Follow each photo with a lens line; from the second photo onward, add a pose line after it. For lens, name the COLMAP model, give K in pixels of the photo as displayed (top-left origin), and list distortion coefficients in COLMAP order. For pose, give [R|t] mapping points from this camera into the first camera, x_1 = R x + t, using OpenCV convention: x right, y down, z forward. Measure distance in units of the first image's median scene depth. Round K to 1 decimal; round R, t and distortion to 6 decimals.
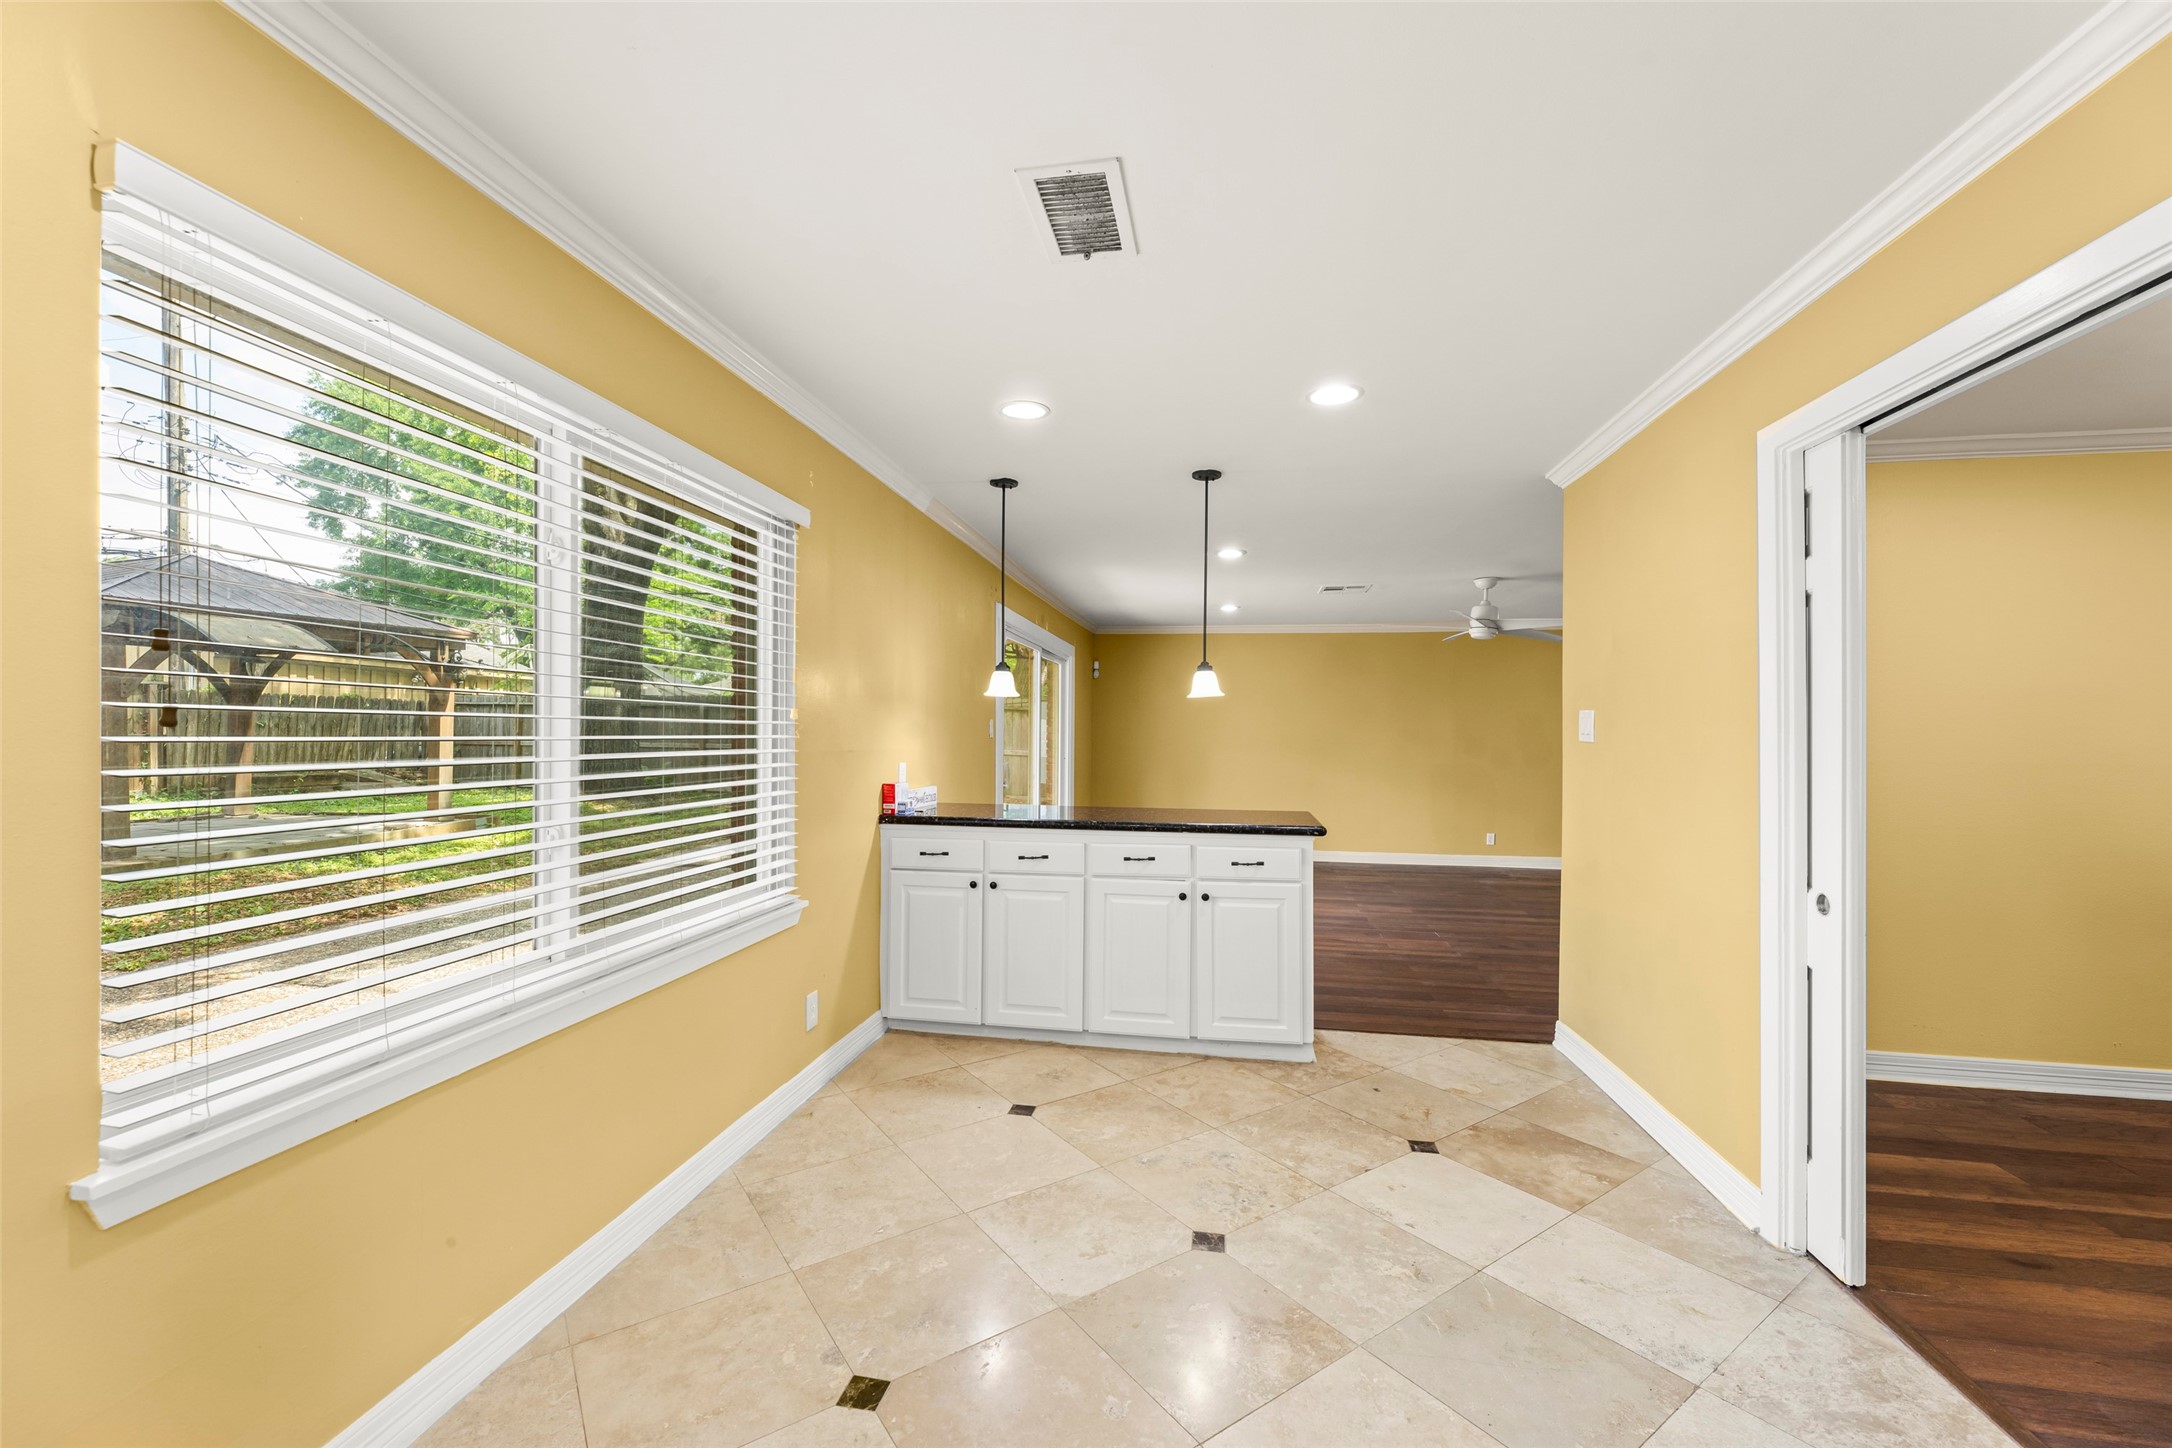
lens RADIAL K [[882.8, 0, 1077.2], [0, 882.8, 726.7], [0, 0, 1]] dist [-0.001394, 0.000082]
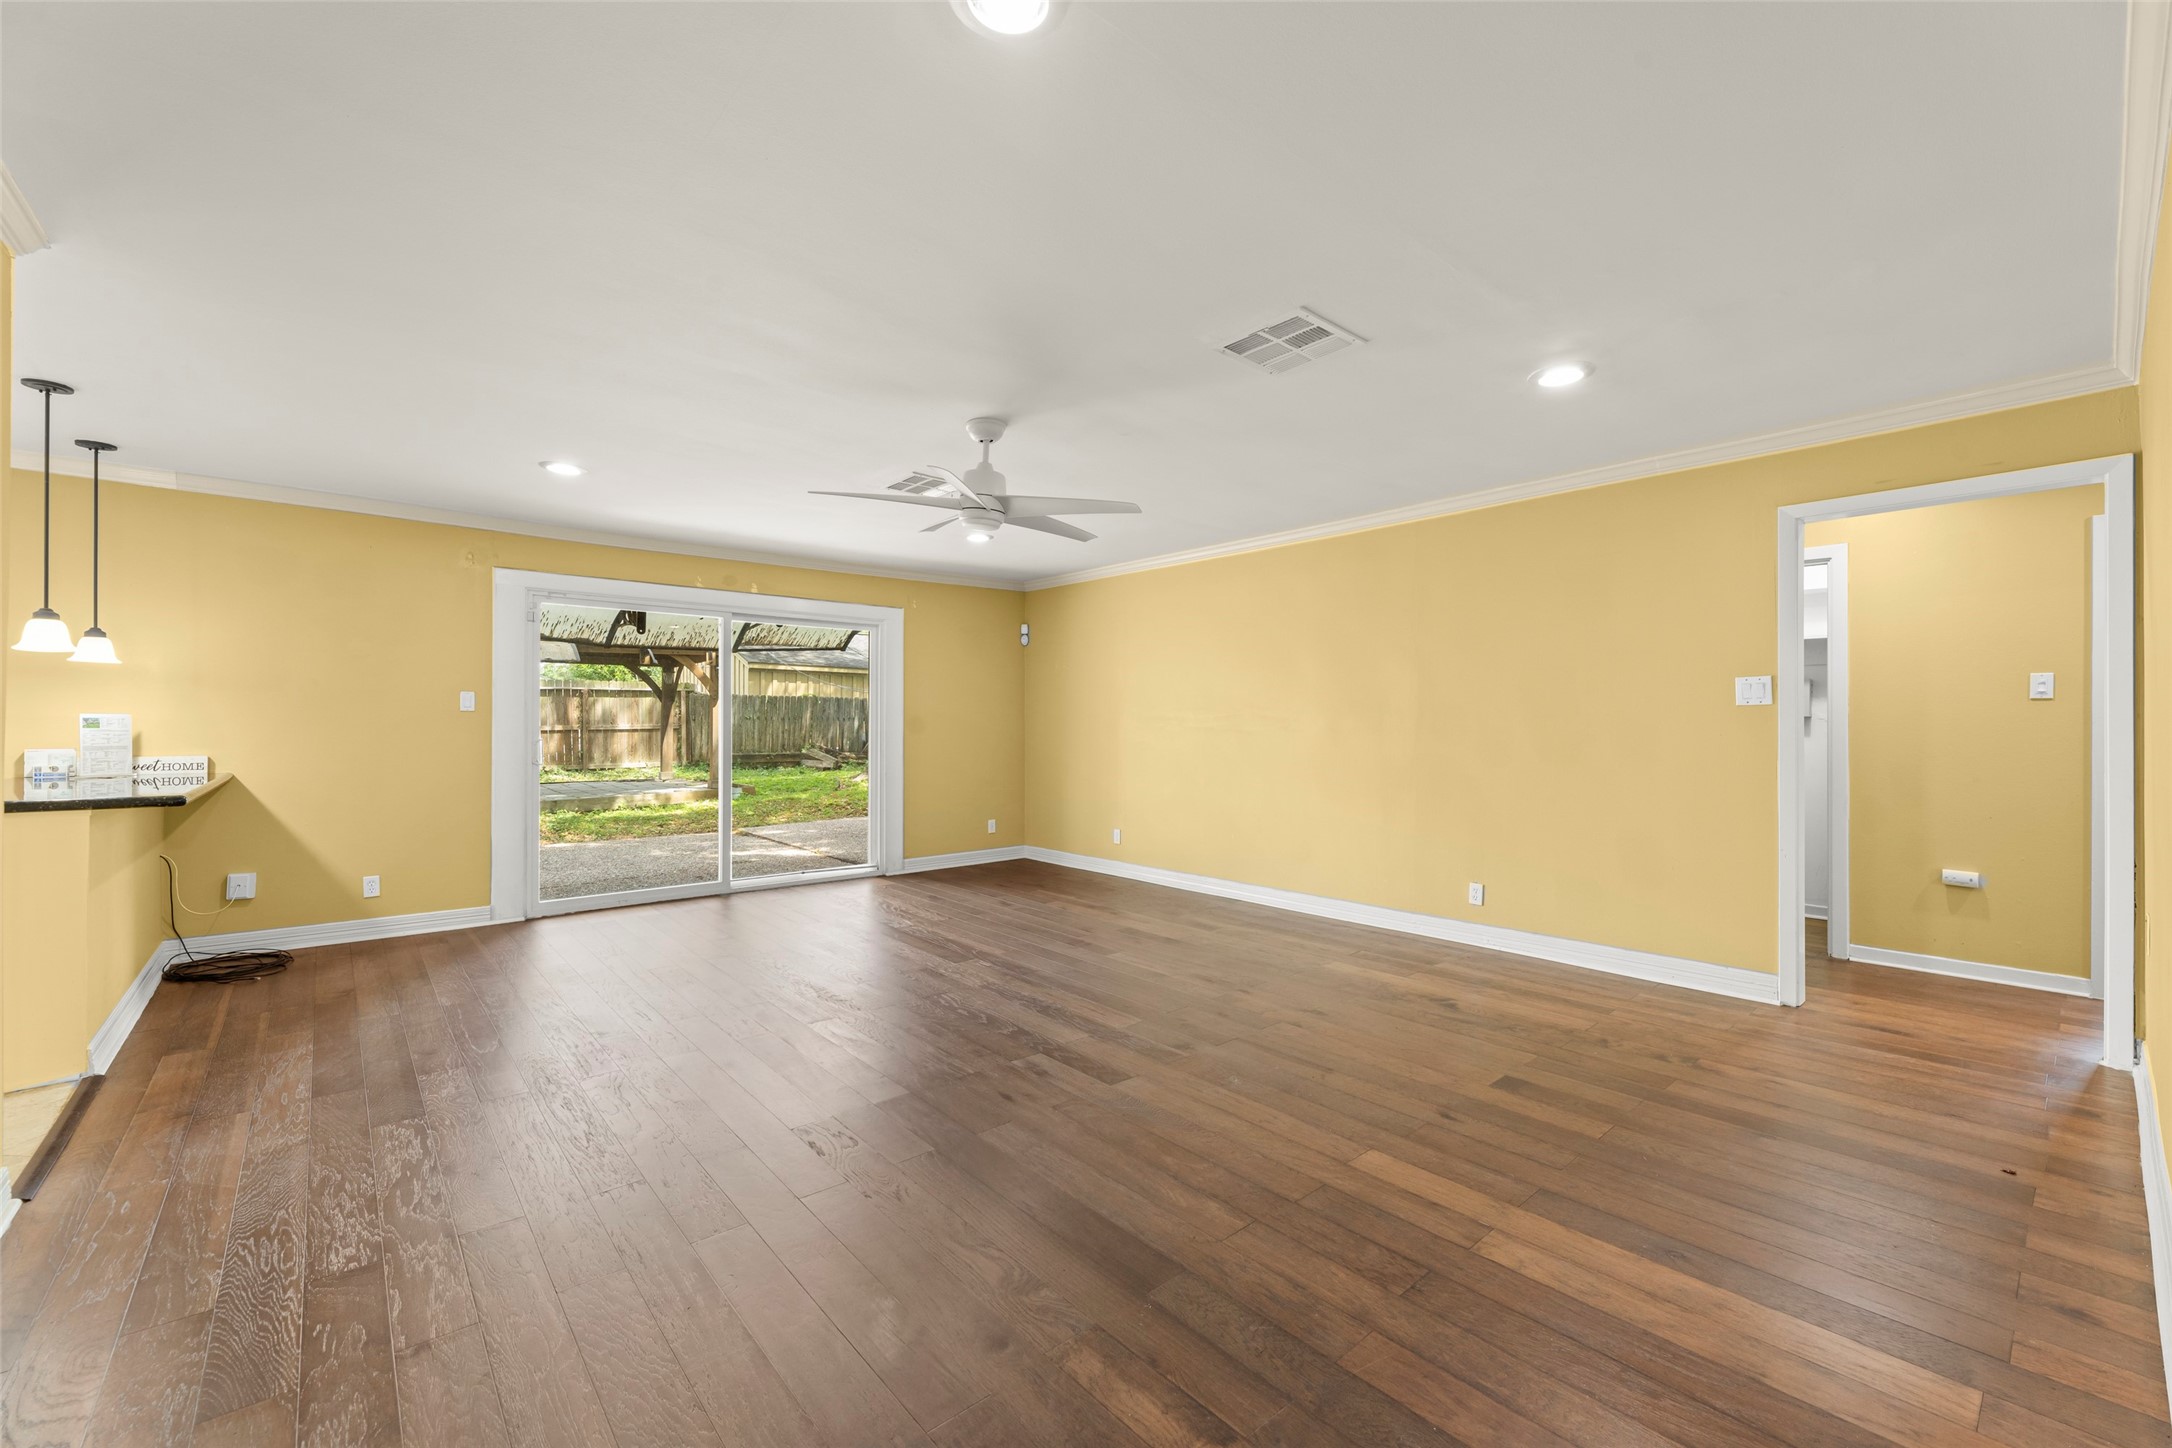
lens RADIAL K [[882.8, 0, 1079.9], [0, 882.8, 723.0], [0, 0, 1]] dist [-0.001394, 0.000082]
pose [[0.770548, -0.007967, -0.637332, 1.914365], [0.010436, 0.999946, 0.000119, 0.062532], [0.637296, -0.006743, 0.770590, 1.326017]]
